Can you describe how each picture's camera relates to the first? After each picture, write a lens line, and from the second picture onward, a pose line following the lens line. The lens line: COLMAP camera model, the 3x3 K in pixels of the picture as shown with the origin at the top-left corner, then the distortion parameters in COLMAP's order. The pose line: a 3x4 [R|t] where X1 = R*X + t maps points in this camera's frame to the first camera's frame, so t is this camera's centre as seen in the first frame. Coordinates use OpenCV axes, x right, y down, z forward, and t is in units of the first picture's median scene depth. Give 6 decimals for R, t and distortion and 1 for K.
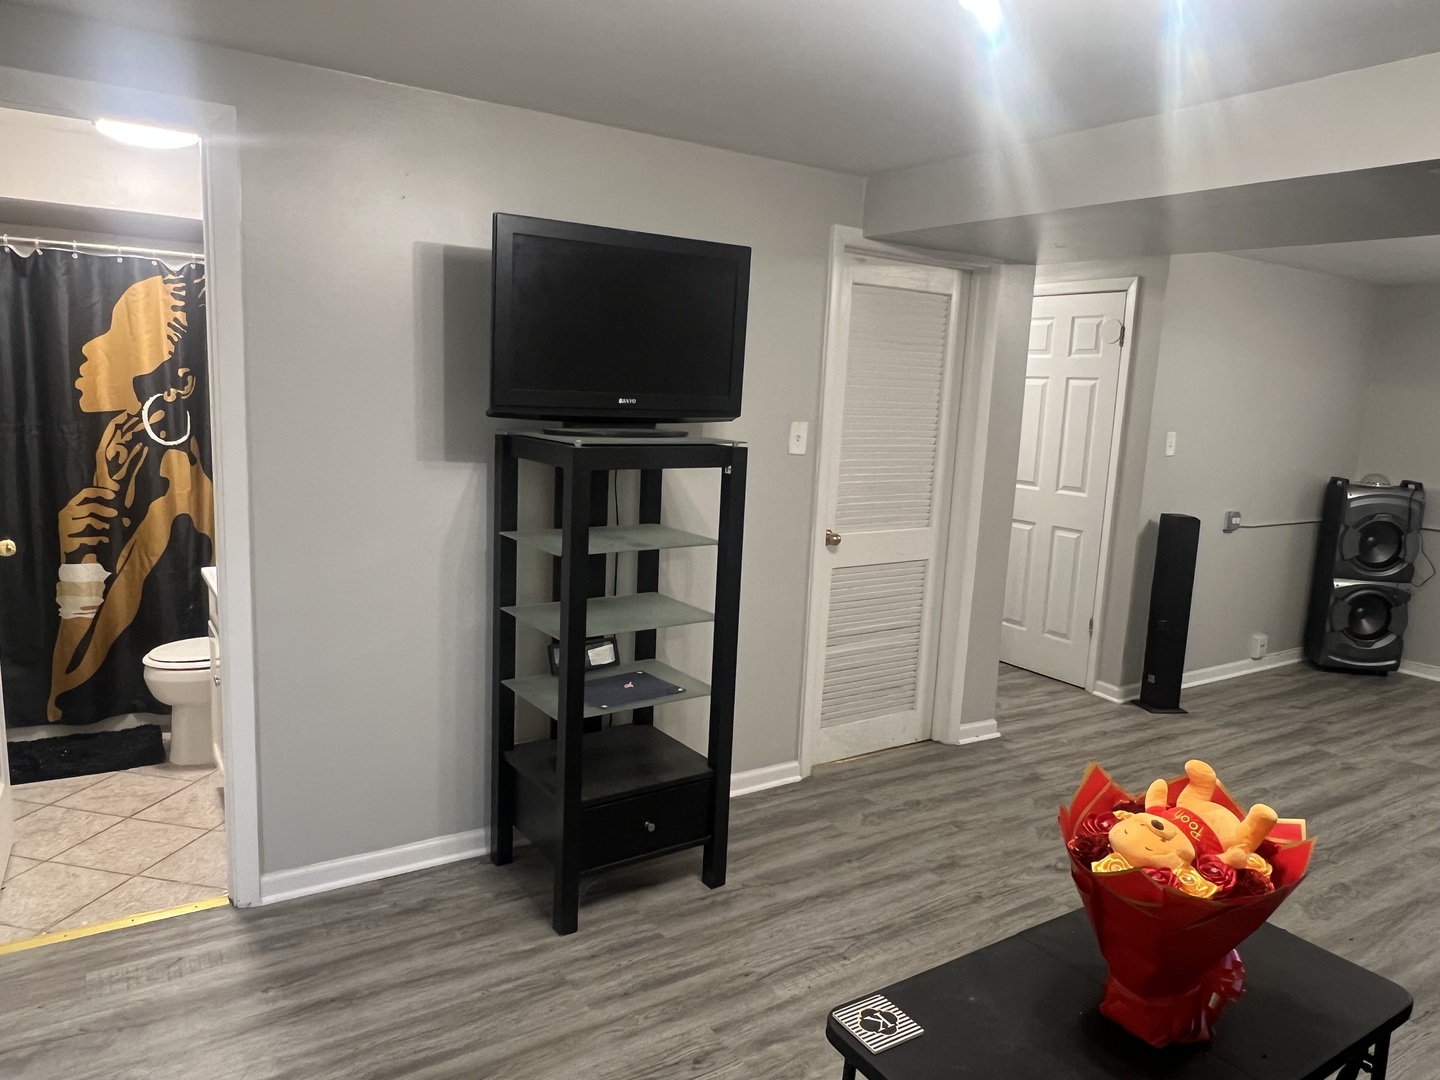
lens RADIAL K [[984.2, 0, 725.2], [0, 984.2, 538.5], [0, 0, 1]] dist [-0.006295, 0.003616]
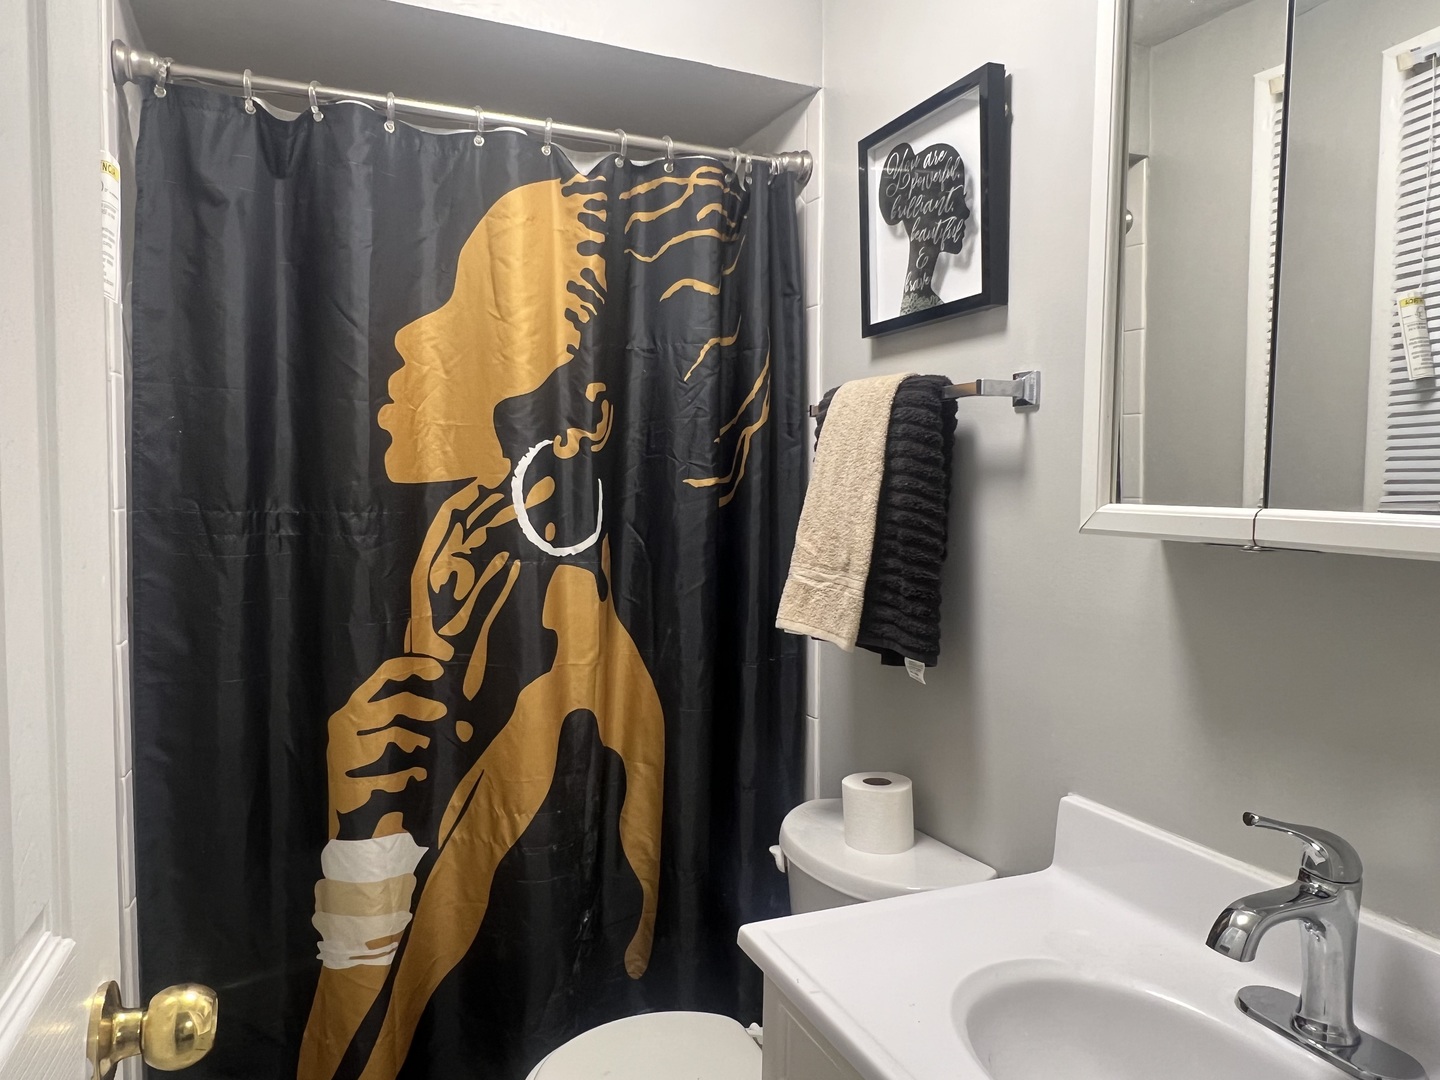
lens RADIAL K [[941.6, 0, 715.6], [0, 941.6, 539.1], [0, 0, 1]] dist [-0.001060, -0.003978]
pose [[0.986172, -0.021078, -0.164380, -0.435293], [0.003369, 0.994223, -0.107278, -0.057936], [0.165692, 0.105240, 0.980546, 0.606684]]
